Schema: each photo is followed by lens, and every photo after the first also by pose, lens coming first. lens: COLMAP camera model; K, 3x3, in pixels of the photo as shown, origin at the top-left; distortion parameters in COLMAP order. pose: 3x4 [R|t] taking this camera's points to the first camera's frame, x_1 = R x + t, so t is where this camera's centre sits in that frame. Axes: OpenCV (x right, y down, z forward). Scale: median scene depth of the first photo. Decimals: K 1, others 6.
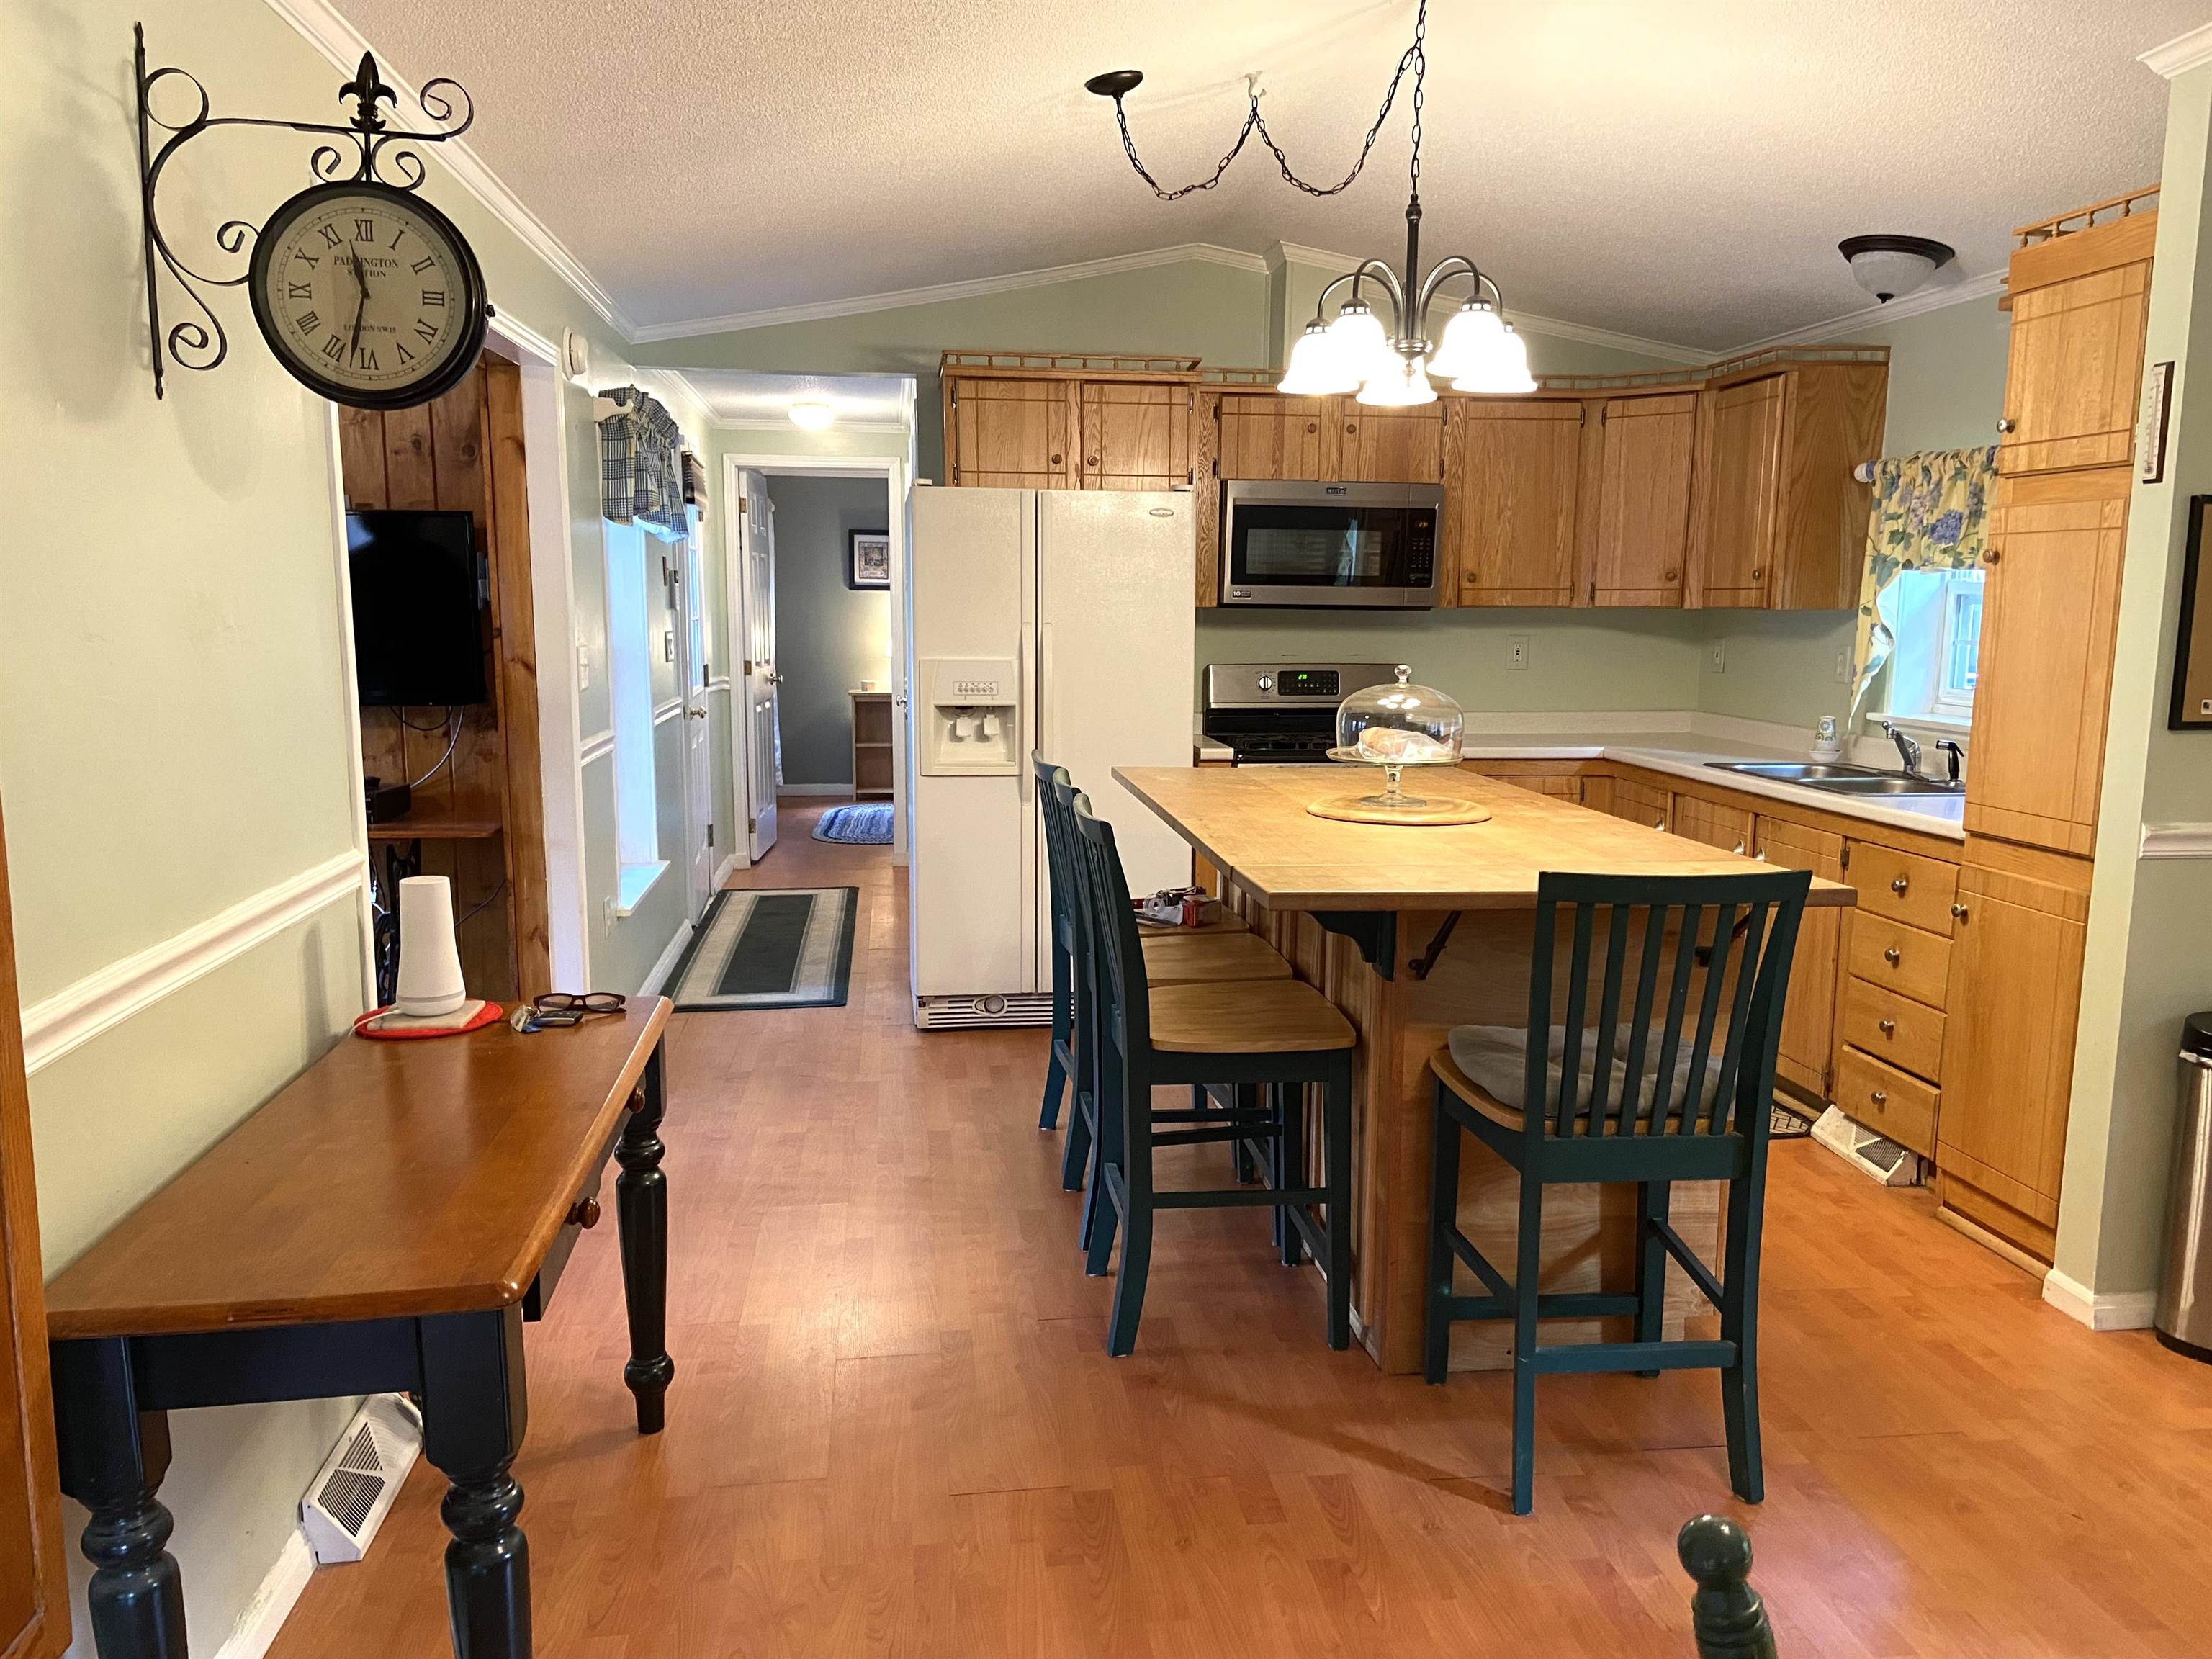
lens RADIAL K [[1662.7, 0, 1111.2], [0, 1662.7, 840.8], [0, 0, 1]] dist [0.128974, -0.161131]
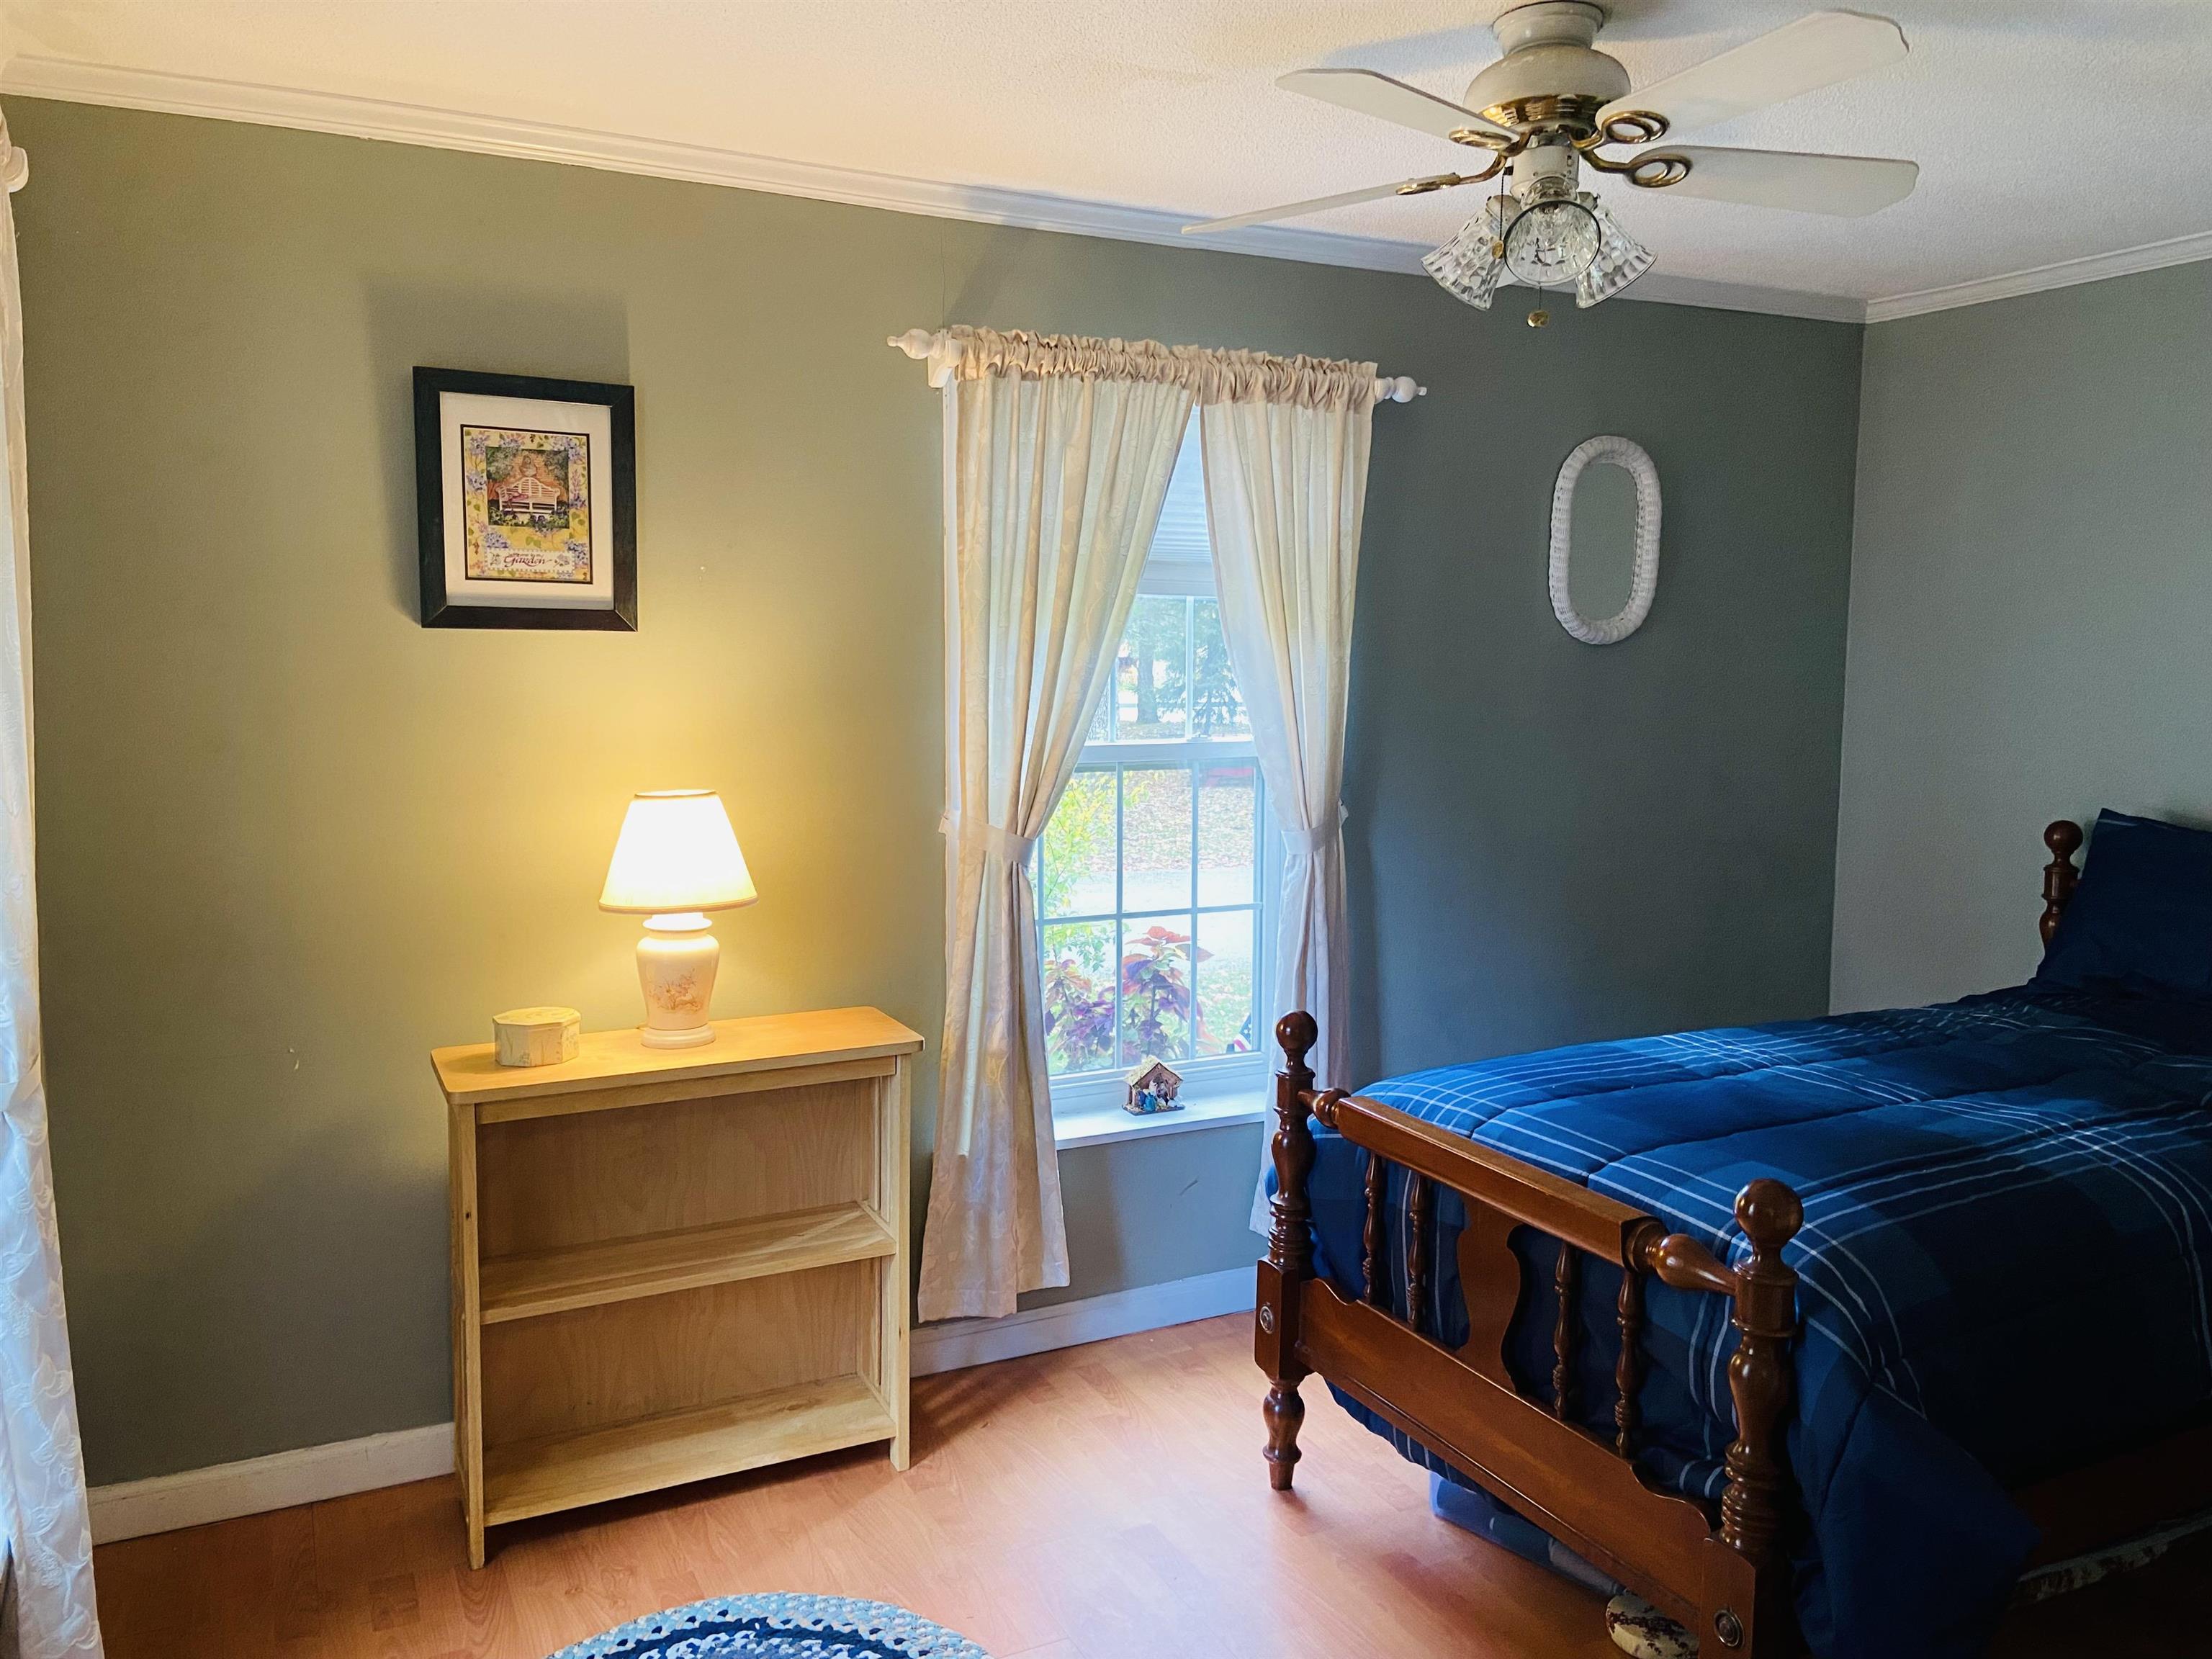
lens RADIAL K [[1662.7, 0, 1111.2], [0, 1662.7, 840.8], [0, 0, 1]] dist [0.128974, -0.161131]
pose [[0.952252, -0.031640, 0.303669, -0.327685], [0.041436, 0.998806, -0.025868, -0.261709], [-0.302488, 0.037216, 0.952426, 1.776138]]
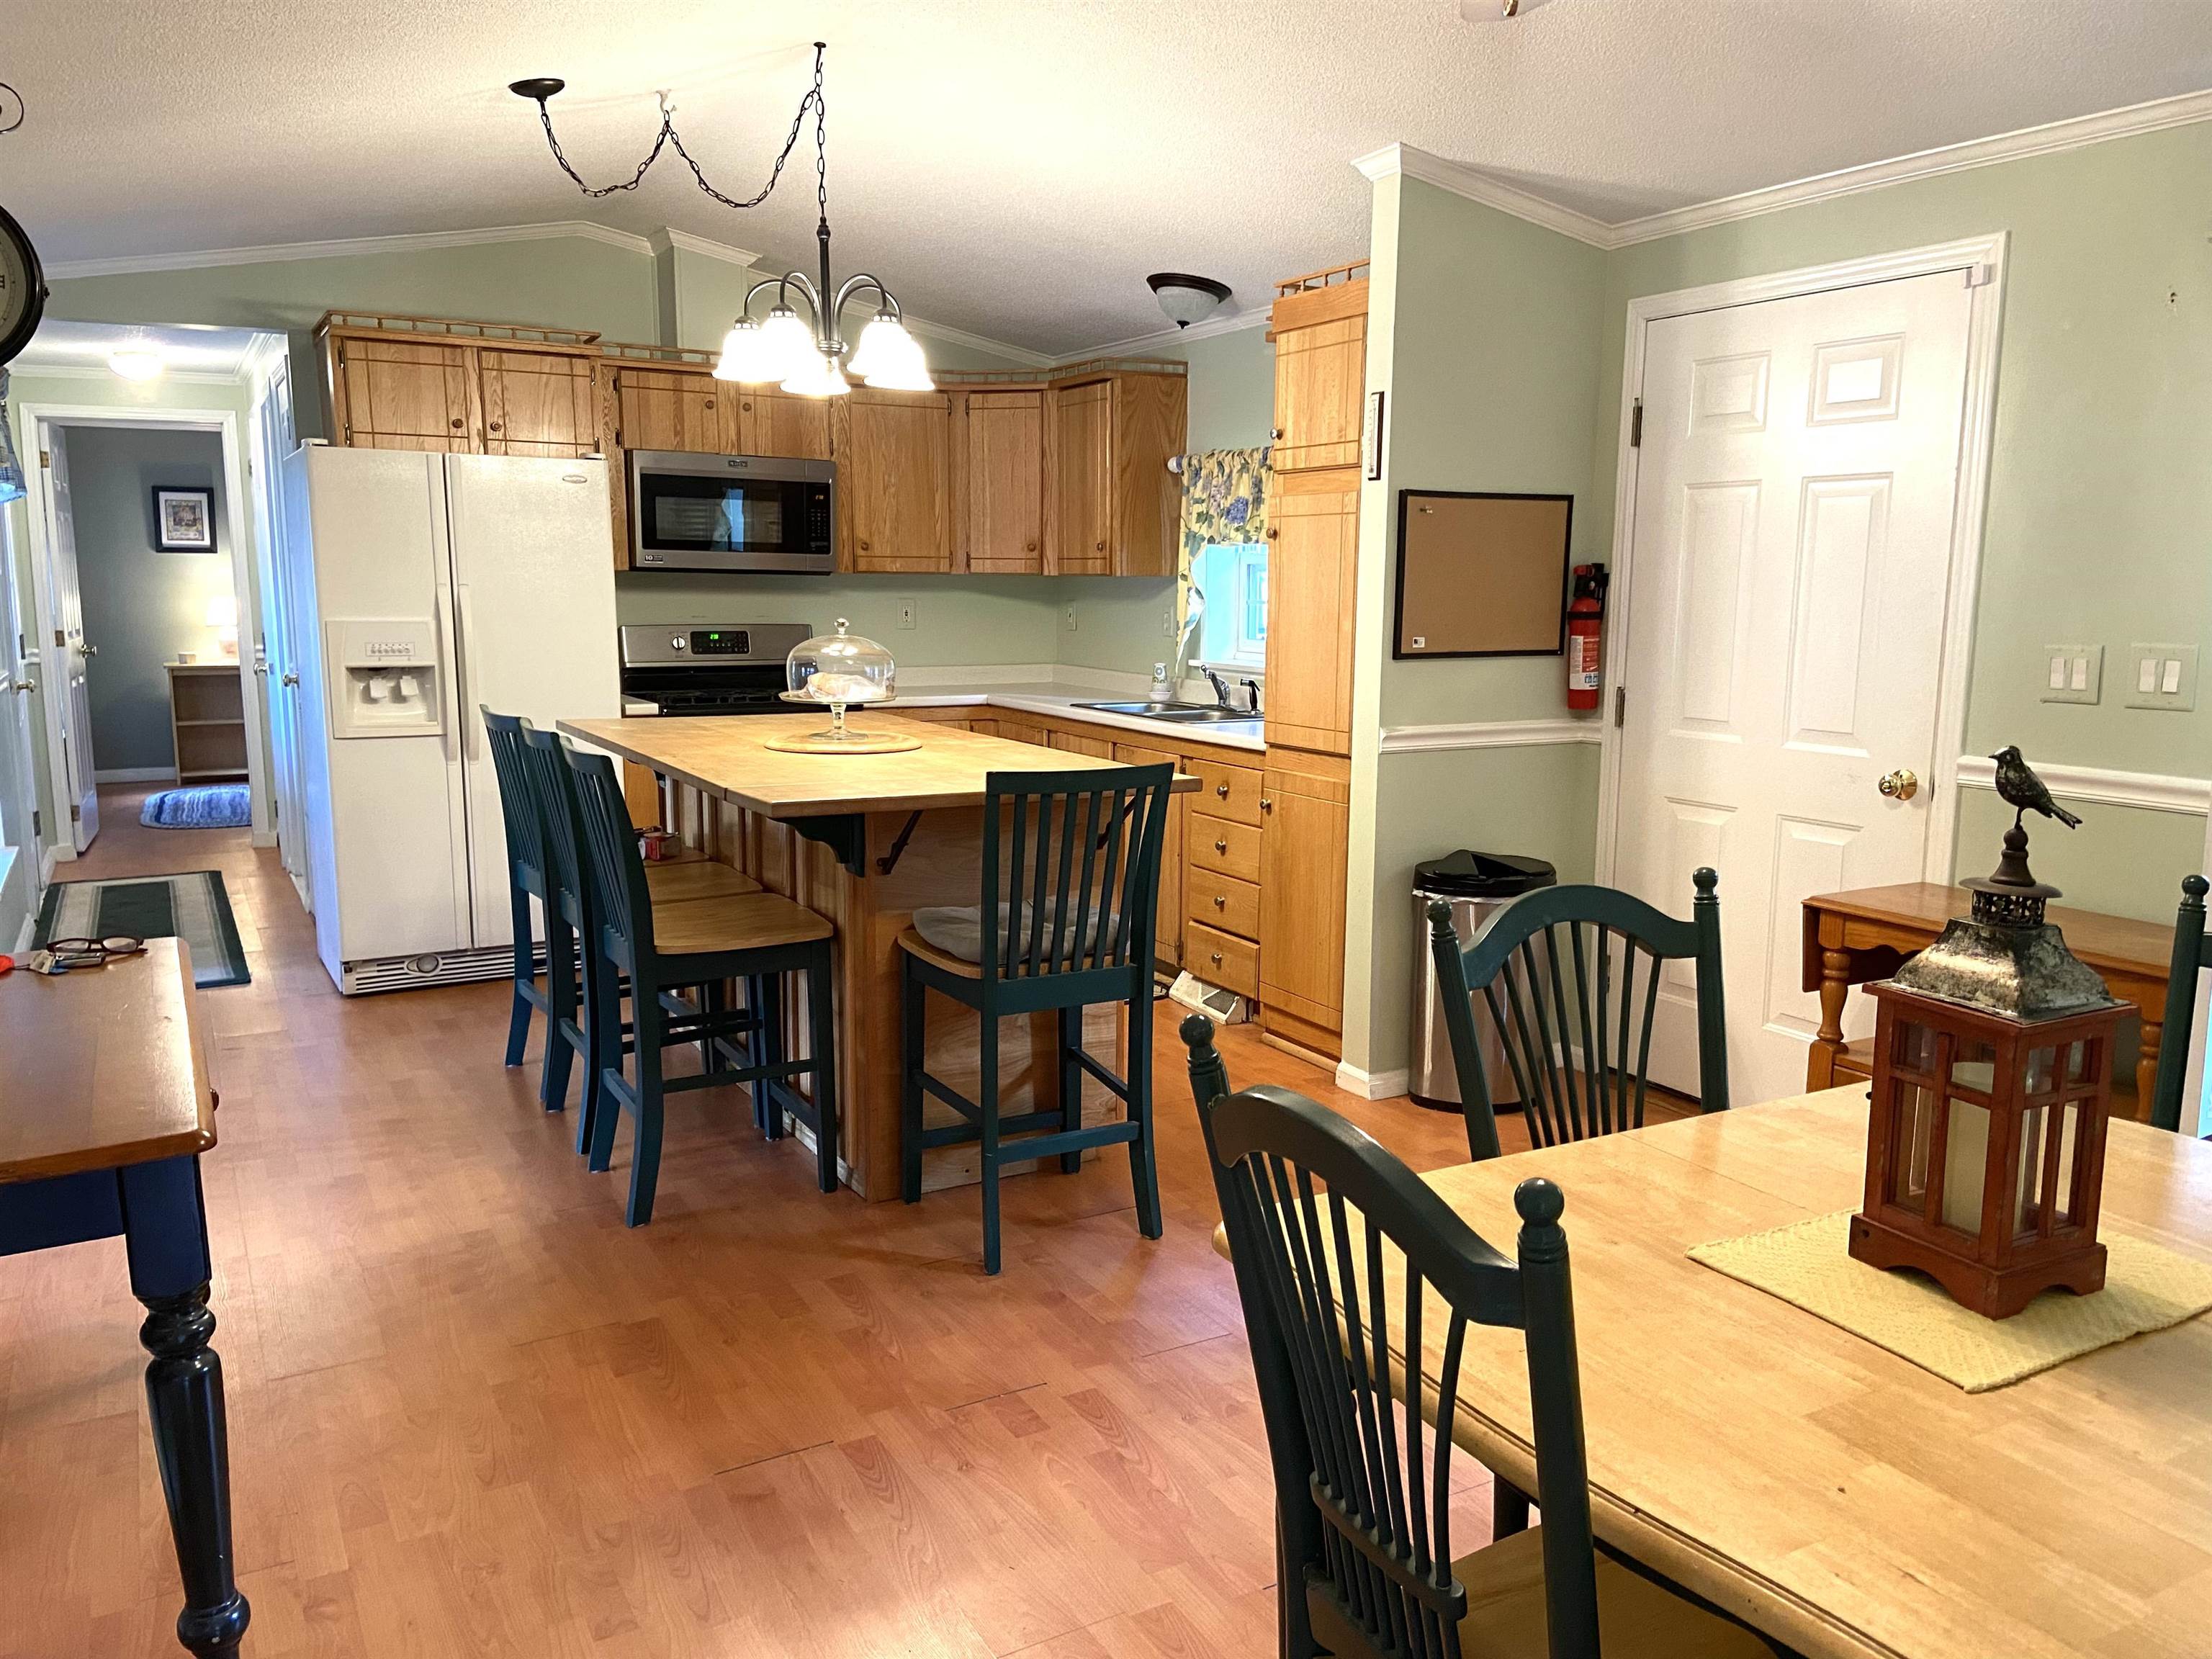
lens RADIAL K [[1668.8, 0, 1117.9], [0, 1668.8, 818.0], [0, 0, 1]] dist [0.131490, -0.157669]
pose [[0.926030, -0.056993, 0.373122, -0.068979], [0.055766, 0.998344, 0.014091, 0.021293], [-0.373307, 0.007759, 0.927675, -0.120372]]
